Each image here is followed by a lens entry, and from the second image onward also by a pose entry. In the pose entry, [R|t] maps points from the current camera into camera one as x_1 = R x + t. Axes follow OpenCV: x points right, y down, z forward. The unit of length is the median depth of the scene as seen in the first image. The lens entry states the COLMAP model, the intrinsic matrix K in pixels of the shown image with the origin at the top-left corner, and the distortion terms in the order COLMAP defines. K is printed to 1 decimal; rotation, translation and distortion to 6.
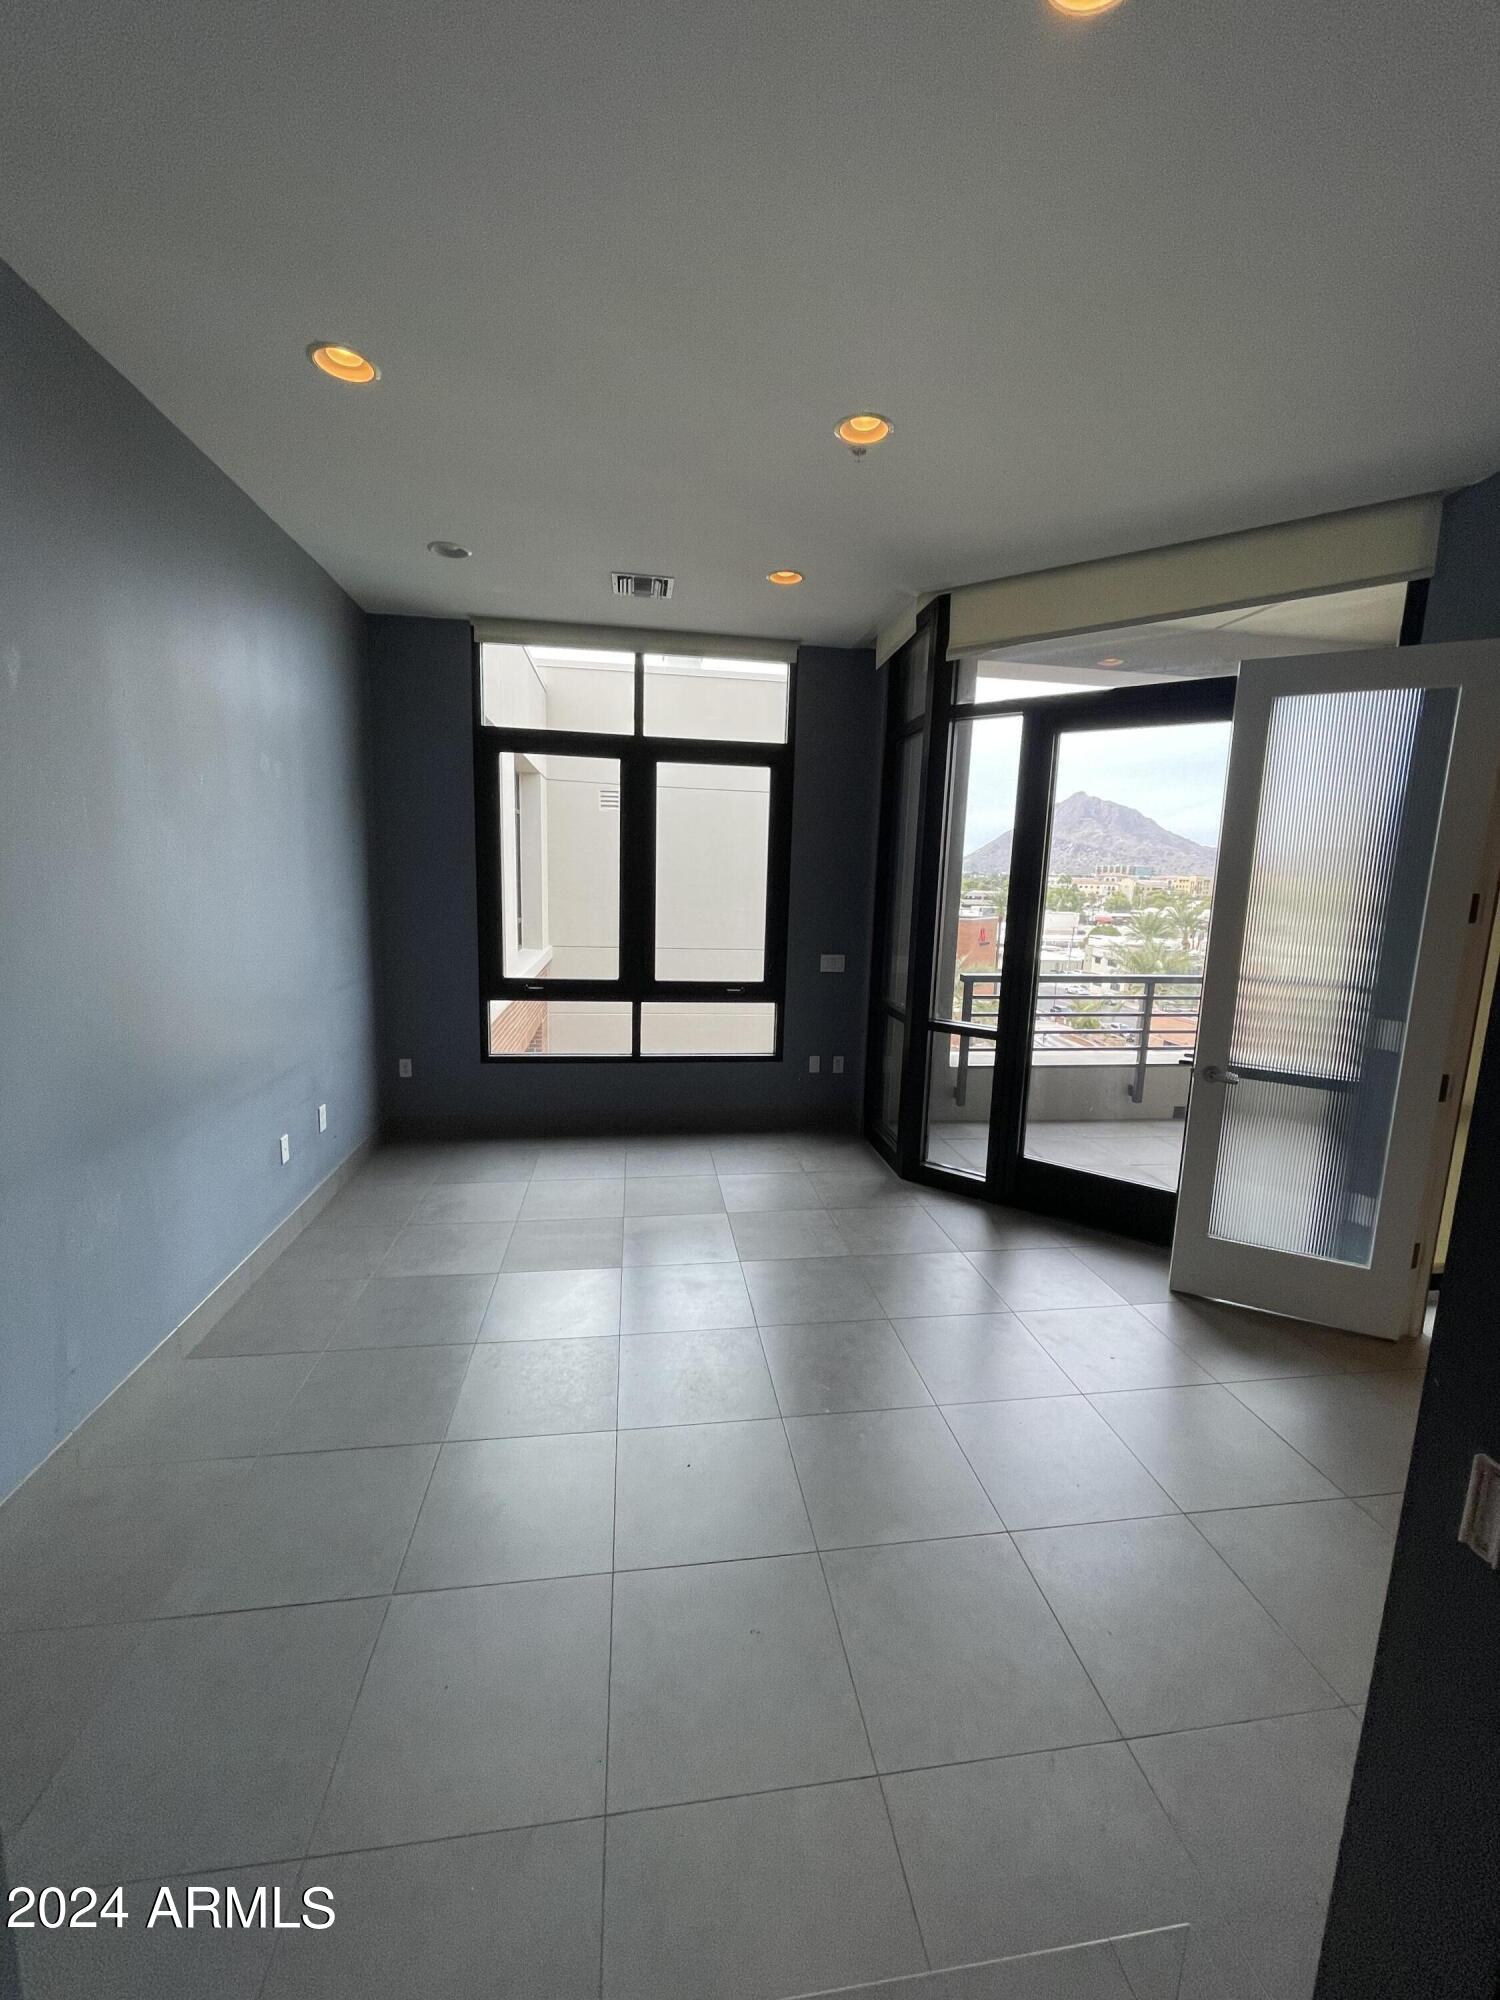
lens RADIAL K [[803.6, 0, 760.6], [0, 803.6, 1000.4], [0, 0, 1]] dist [-0.004739, 0.001095]
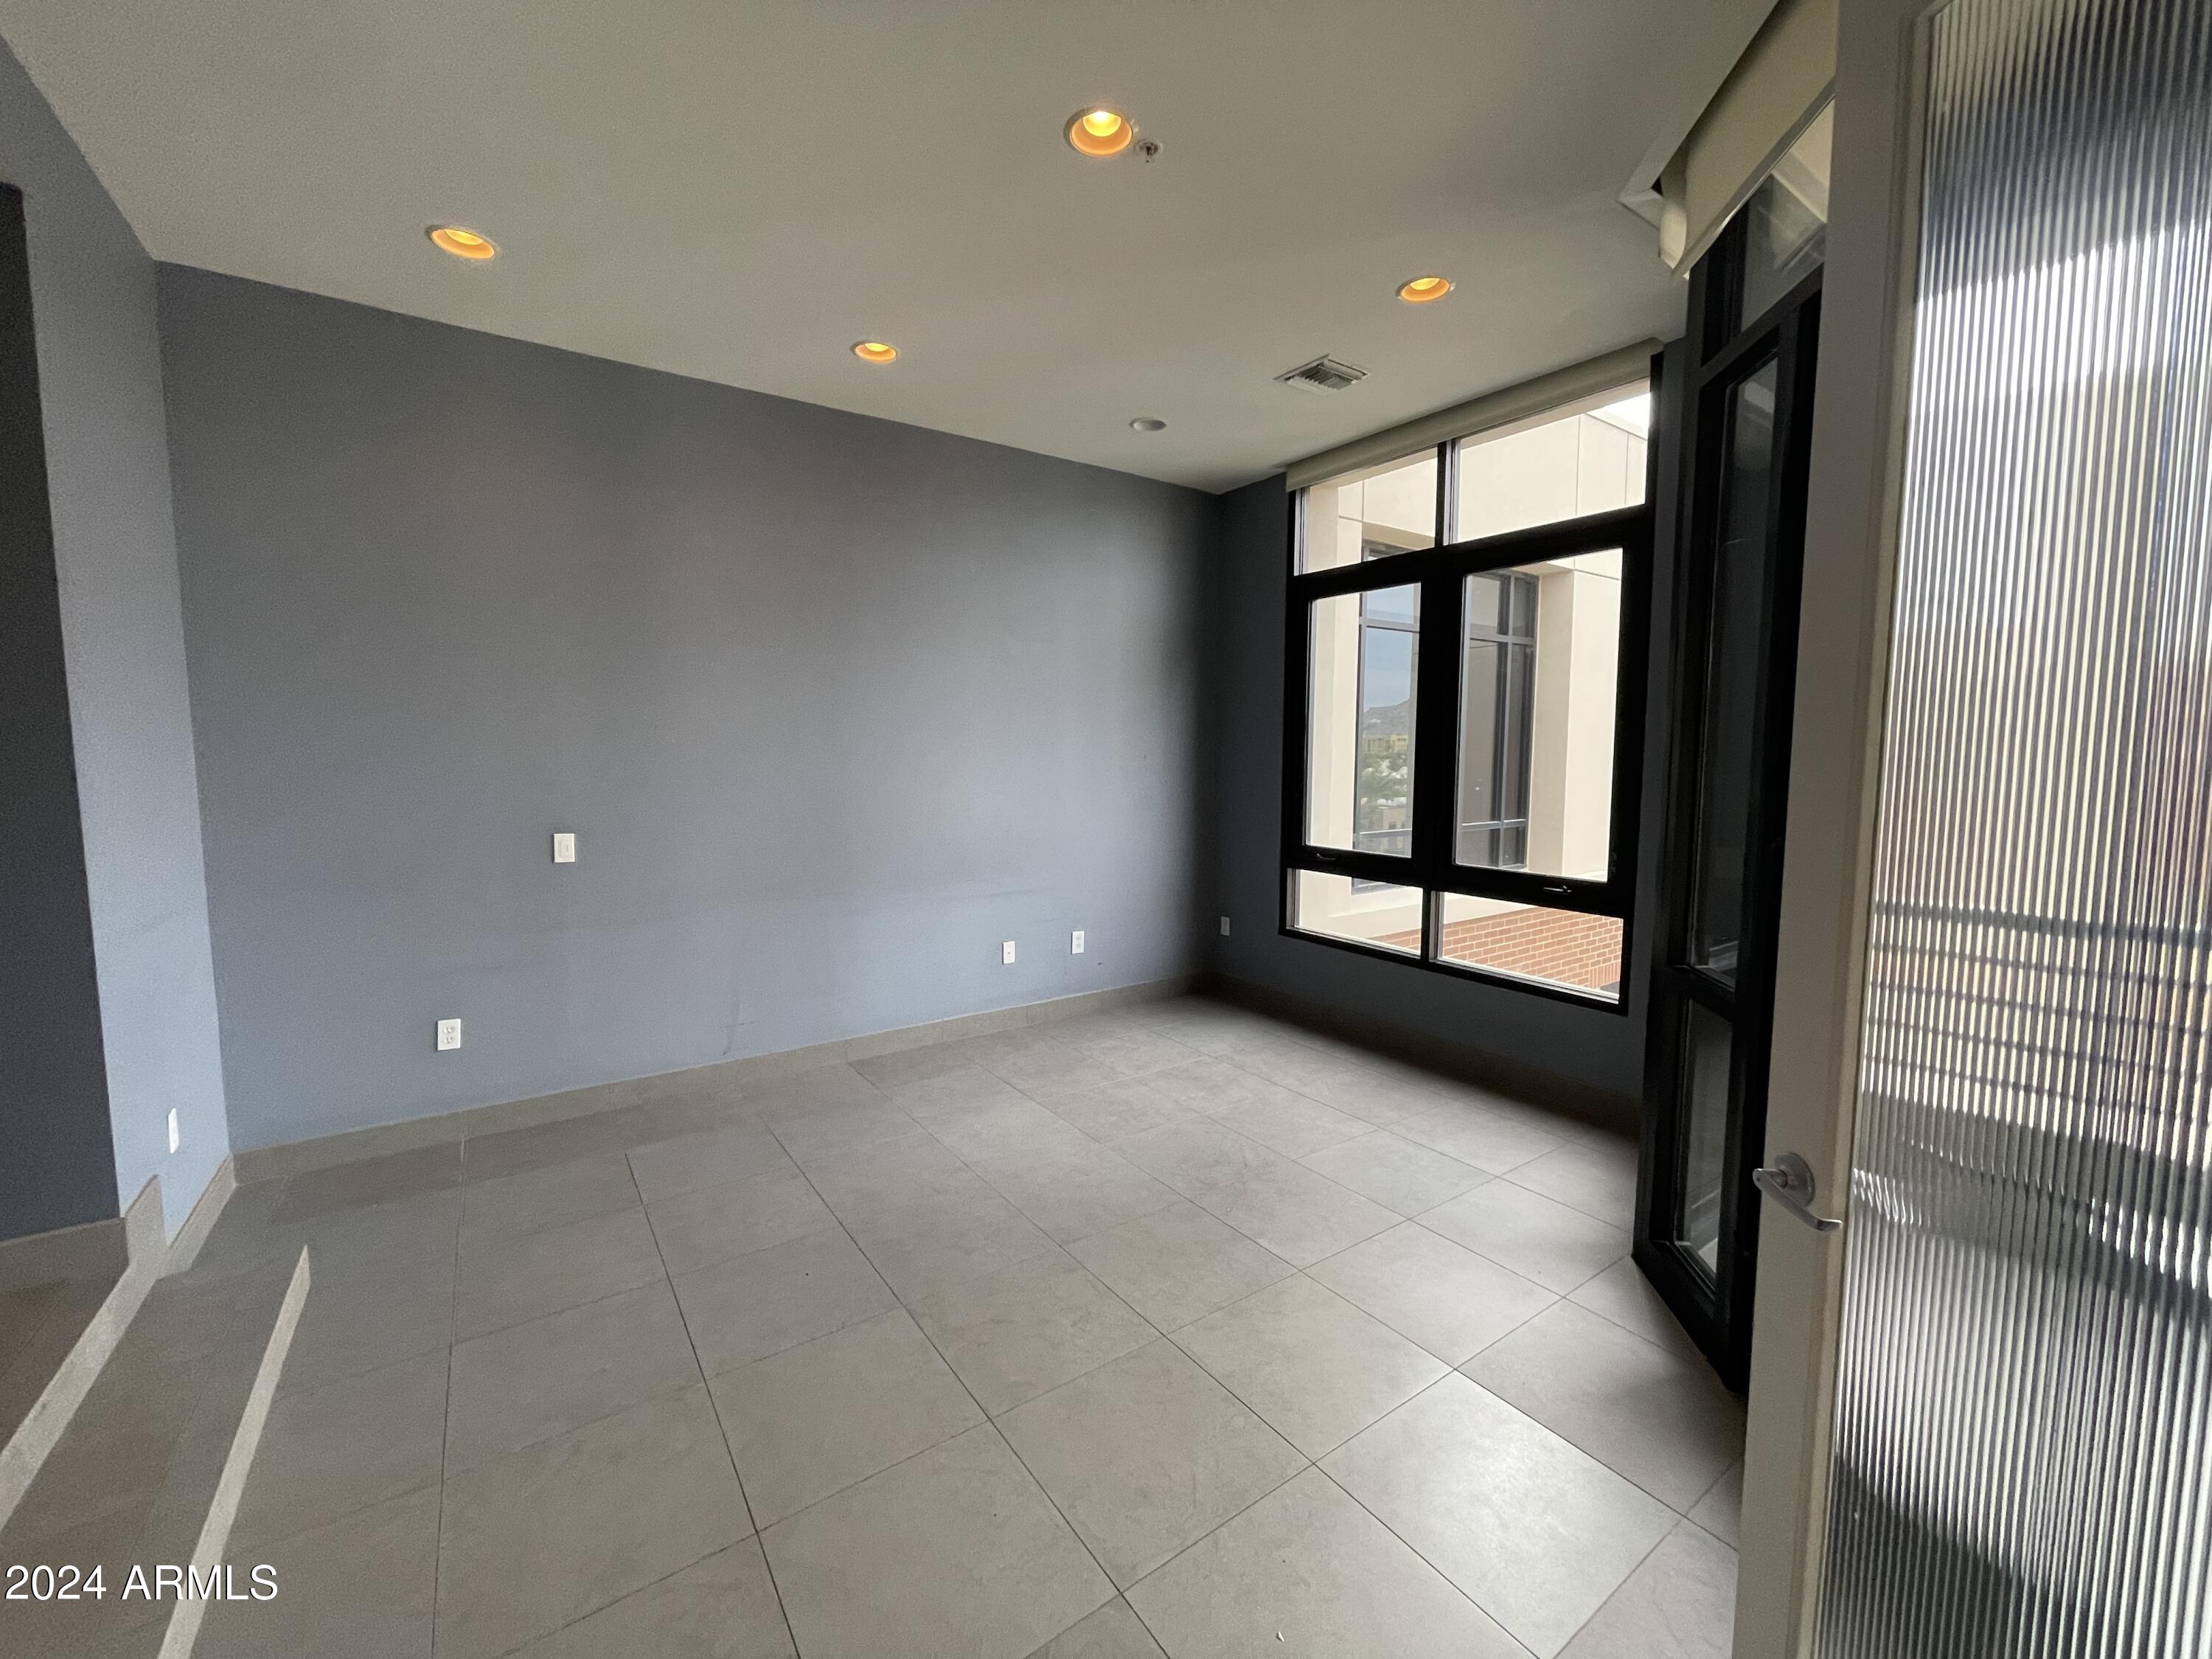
lens RADIAL K [[888.8, 0, 1104.9], [0, 888.8, 822.8], [0, 0, 1]] dist [-0.004739, 0.001095]
pose [[0.445378, 0.046329, -0.894143, 0.472475], [-0.130085, 0.991412, -0.013428, -0.009586], [0.885842, 0.122295, 0.447580, 0.344813]]
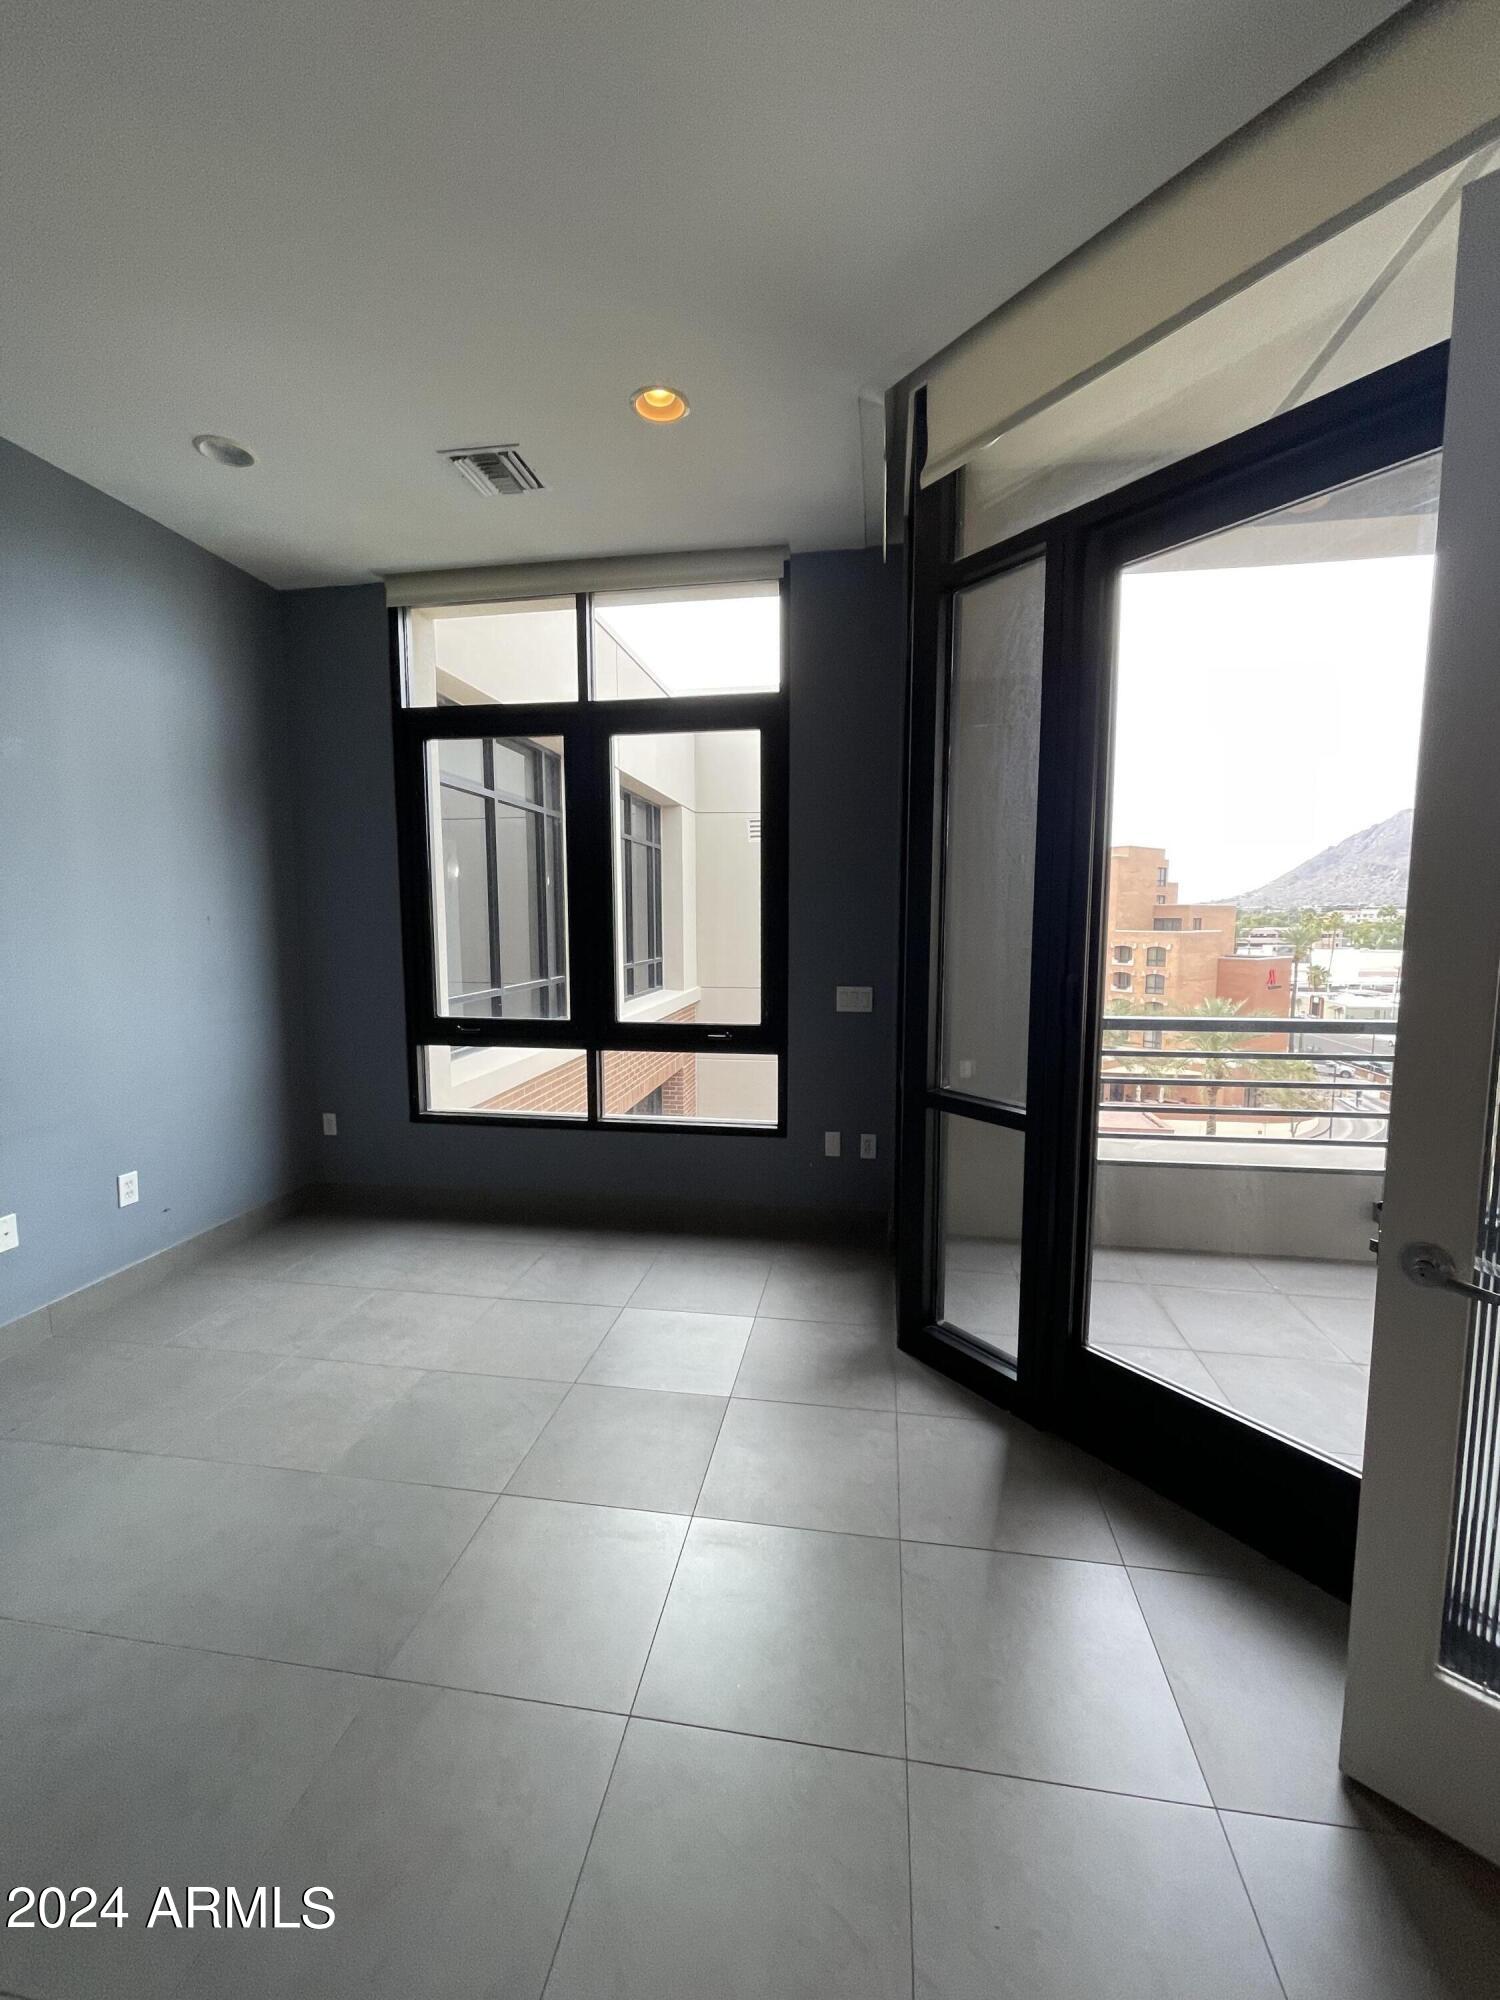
lens RADIAL K [[803.6, 0, 760.9], [0, 803.6, 995.3], [0, 0, 1]] dist [-0.004739, 0.001095]
pose [[0.954343, -0.002192, -0.298703, 0.229428], [-0.016653, 0.998028, -0.060529, -0.006342], [0.298247, 0.062739, 0.952425, 0.326212]]
